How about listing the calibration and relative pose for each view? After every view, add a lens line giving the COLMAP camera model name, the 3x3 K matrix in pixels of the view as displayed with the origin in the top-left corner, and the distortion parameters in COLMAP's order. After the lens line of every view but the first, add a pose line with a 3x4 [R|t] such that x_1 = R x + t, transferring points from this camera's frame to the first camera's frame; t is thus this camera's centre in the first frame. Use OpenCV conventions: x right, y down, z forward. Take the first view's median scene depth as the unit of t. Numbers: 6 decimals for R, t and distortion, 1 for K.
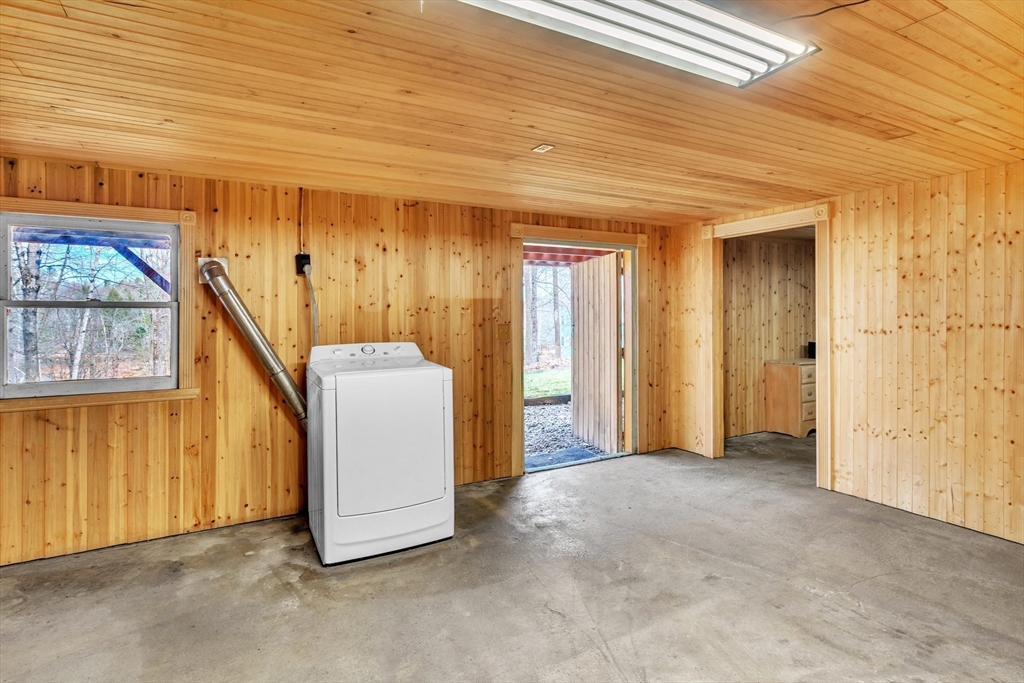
lens RADIAL K [[522.3, 0, 517.1], [0, 522.3, 311.1], [0, 0, 1]] dist [0.004634, 0.000794]
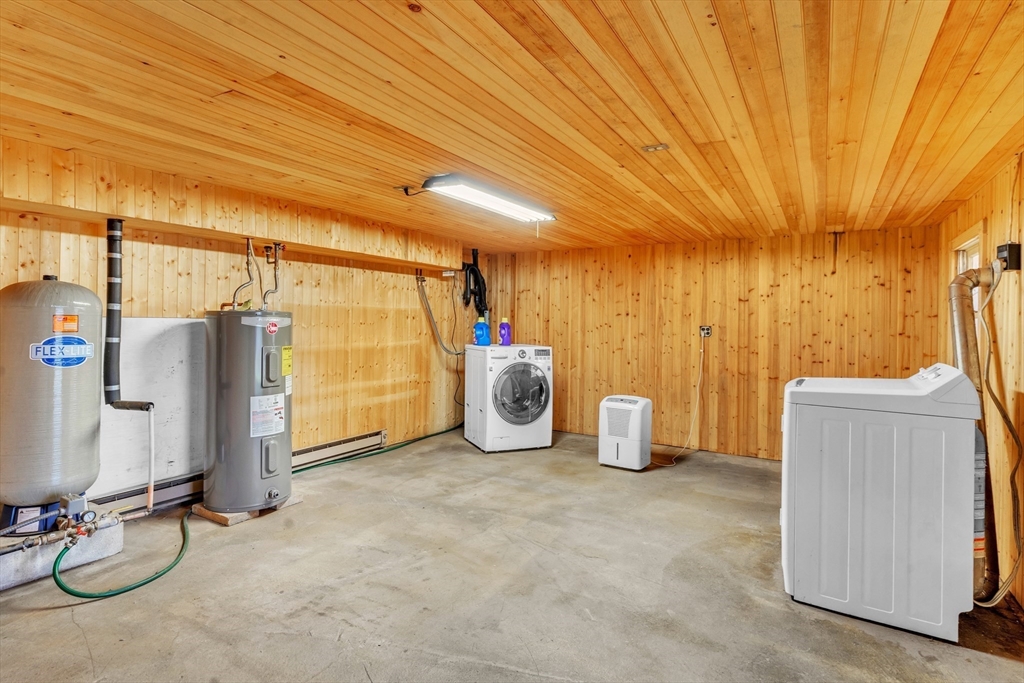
lens RADIAL K [[522.3, 0, 510.3], [0, 522.3, 331.6], [0, 0, 1]] dist [0.004634, 0.000794]
pose [[-0.863665, 0.003284, -0.504056, 0.903853], [-0.007577, 0.999781, 0.019498, 0.014460], [0.504010, 0.020659, -0.863451, 2.034779]]
